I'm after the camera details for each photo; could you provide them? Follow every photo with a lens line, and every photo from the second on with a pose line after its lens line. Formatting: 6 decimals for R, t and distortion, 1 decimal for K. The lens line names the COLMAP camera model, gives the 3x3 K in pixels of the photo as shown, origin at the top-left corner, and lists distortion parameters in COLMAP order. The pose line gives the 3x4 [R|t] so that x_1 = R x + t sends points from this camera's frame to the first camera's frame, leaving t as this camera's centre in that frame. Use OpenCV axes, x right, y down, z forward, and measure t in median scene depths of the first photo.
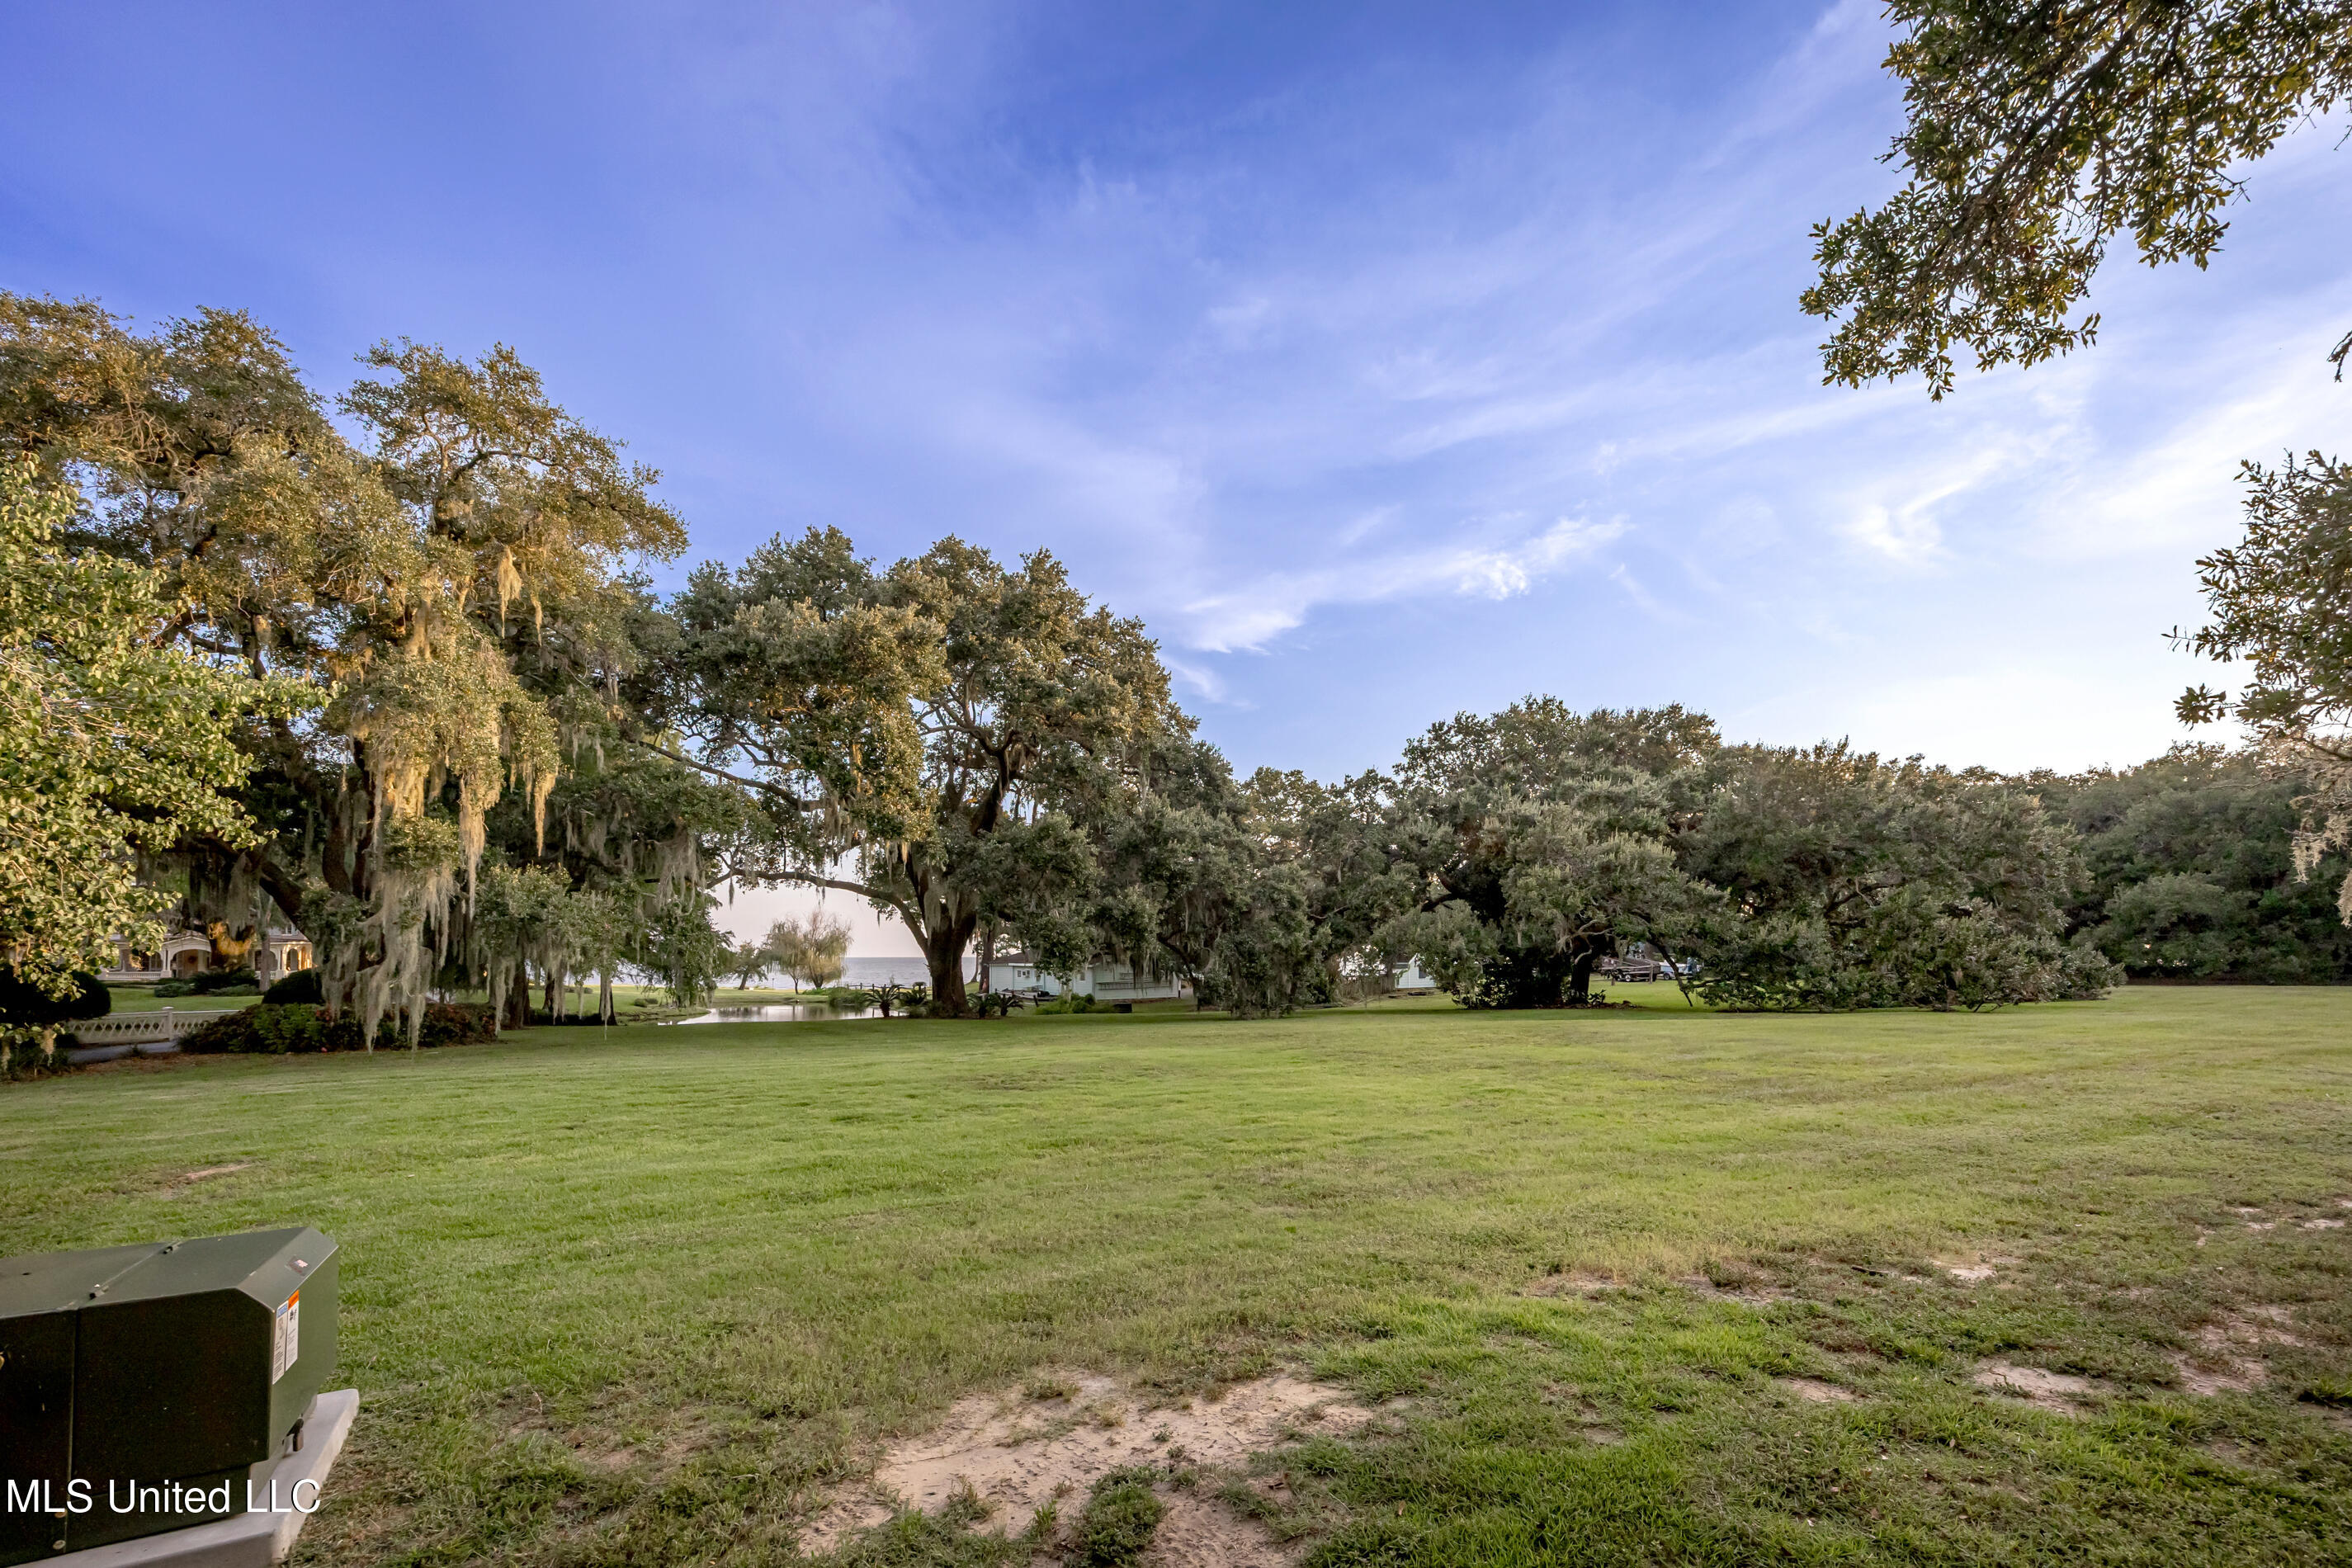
lens RADIAL K [[1065.0, 0, 1227.7], [0, 1065.0, 897.3], [0, 0, 1]] dist [-0.043309, 0.005388]
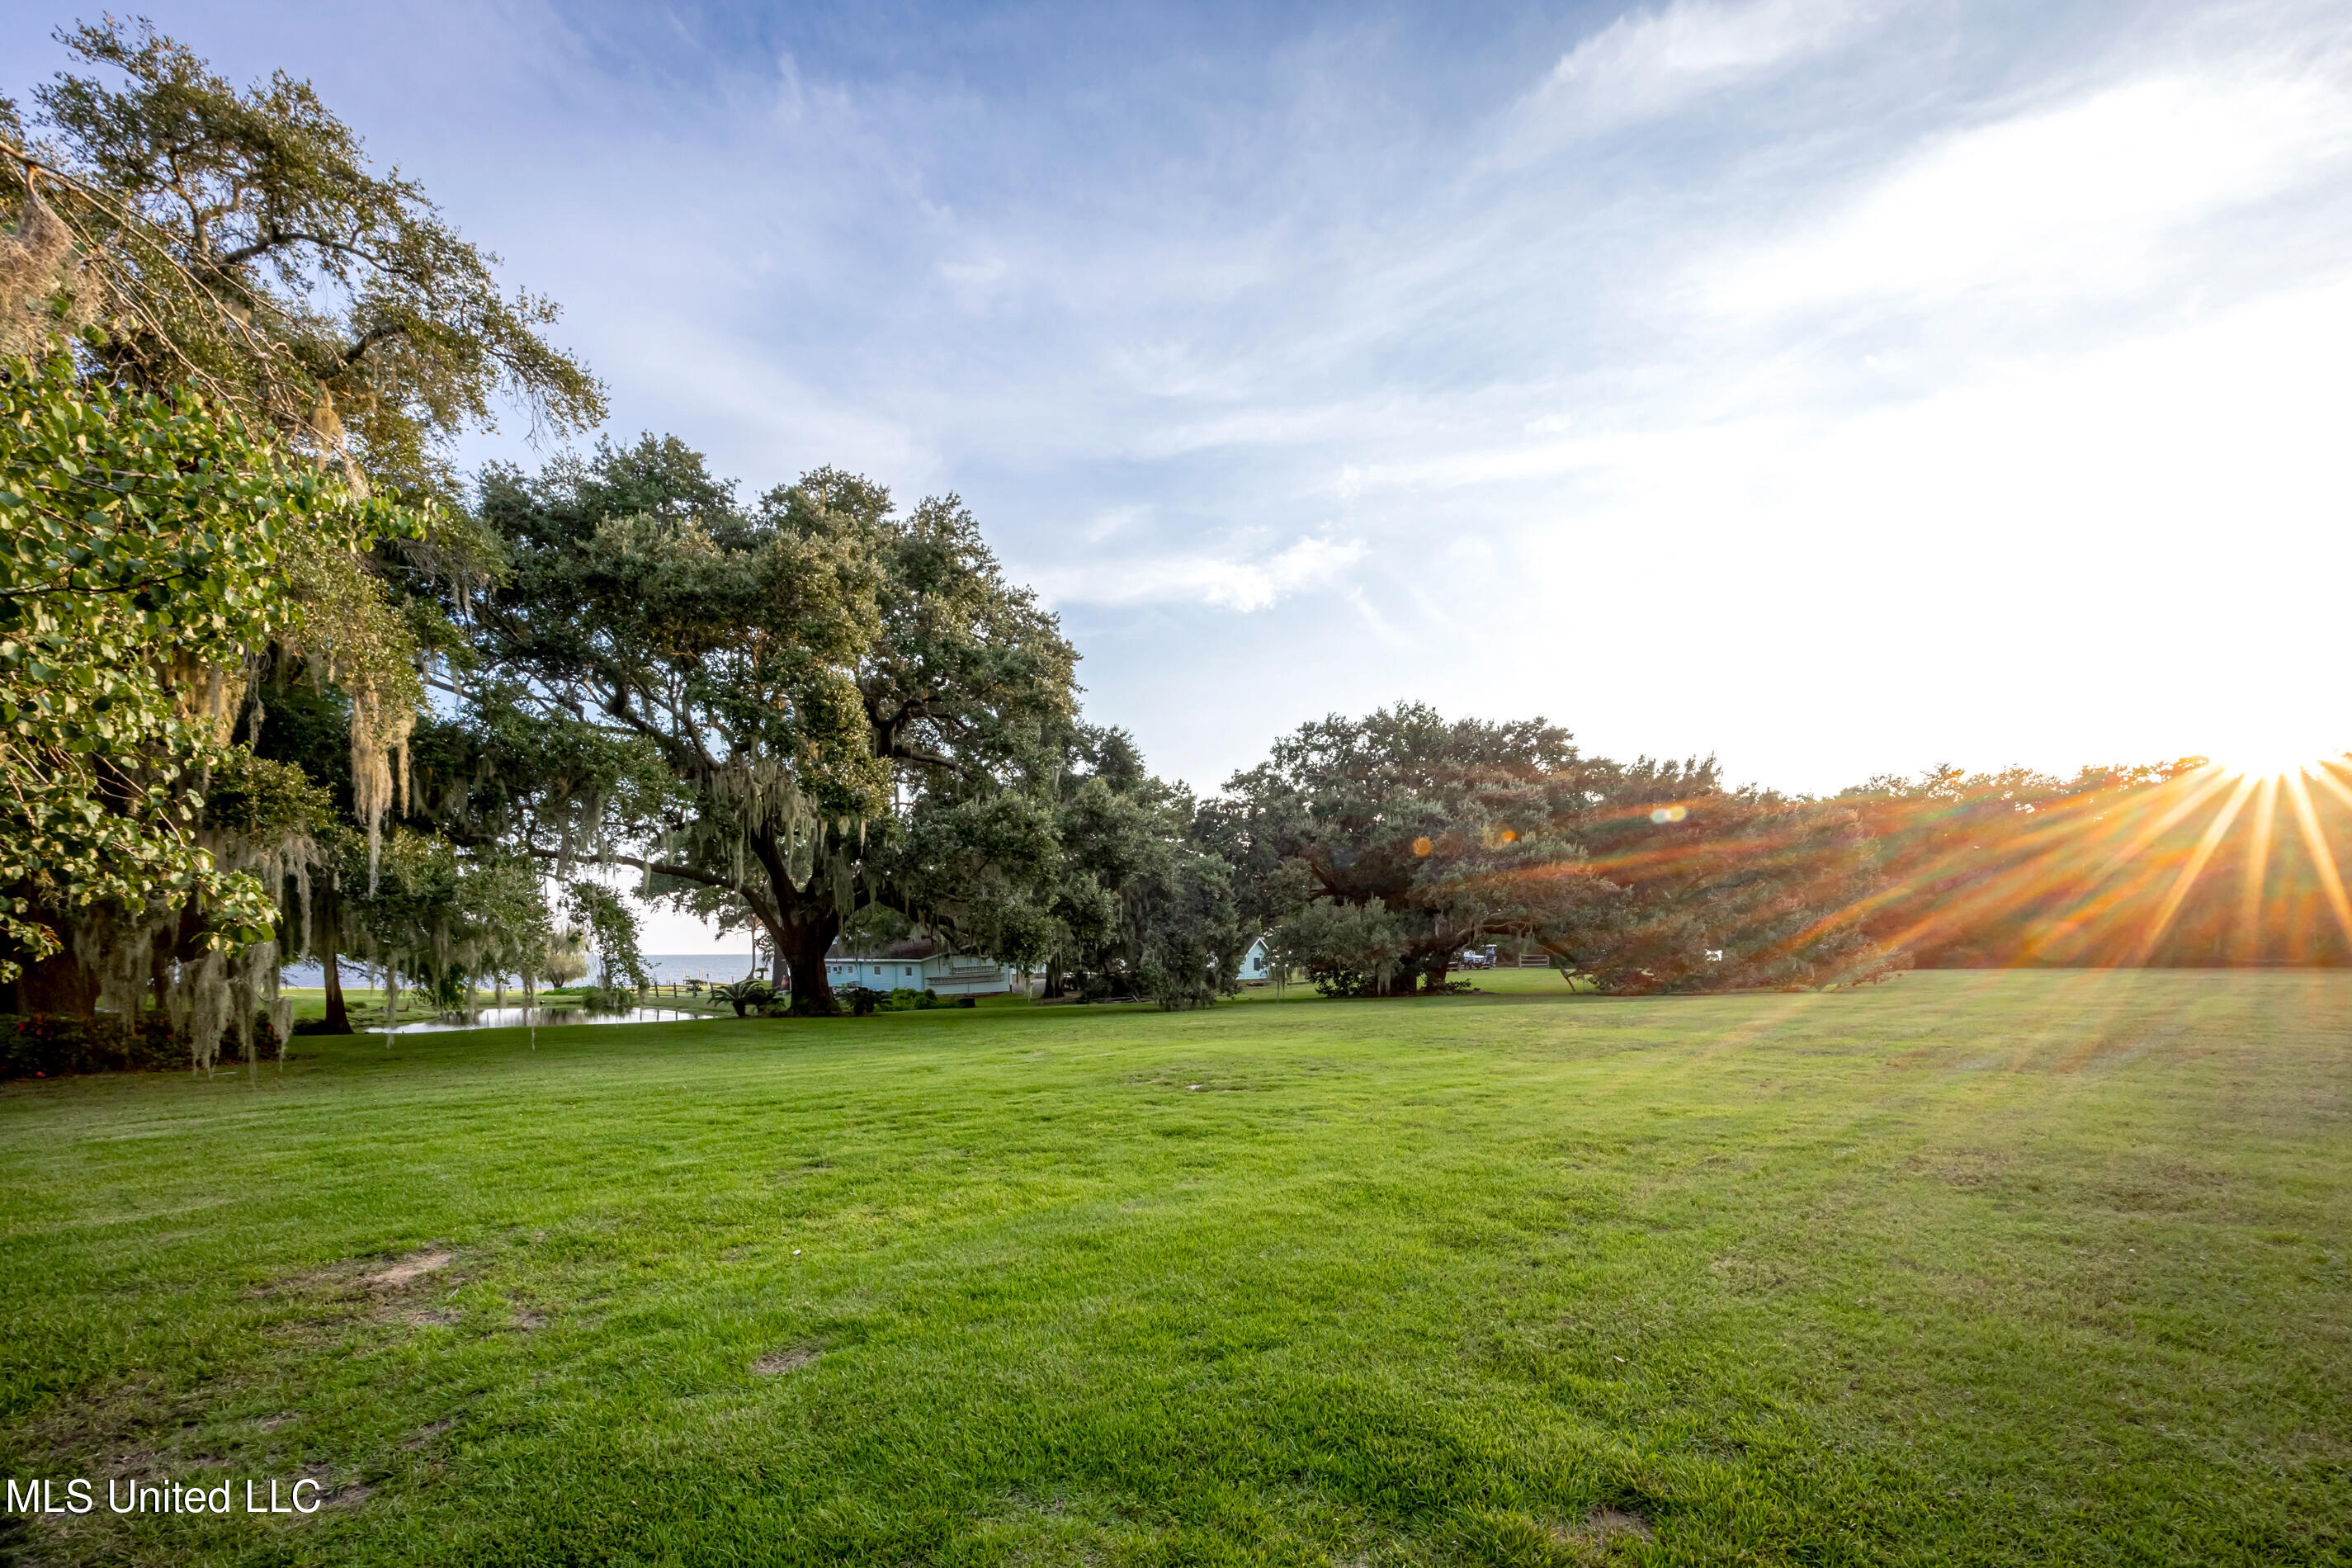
lens RADIAL K [[986.3, 0, 1175.8], [0, 986.3, 1027.4], [0, 0, 1]] dist [-0.017878, -0.000596]
pose [[0.960392, -0.022960, 0.277703, -0.194791], [-0.012985, 0.991829, 0.126910, 0.009569], [-0.278348, -0.125489, 0.952247, 0.085031]]
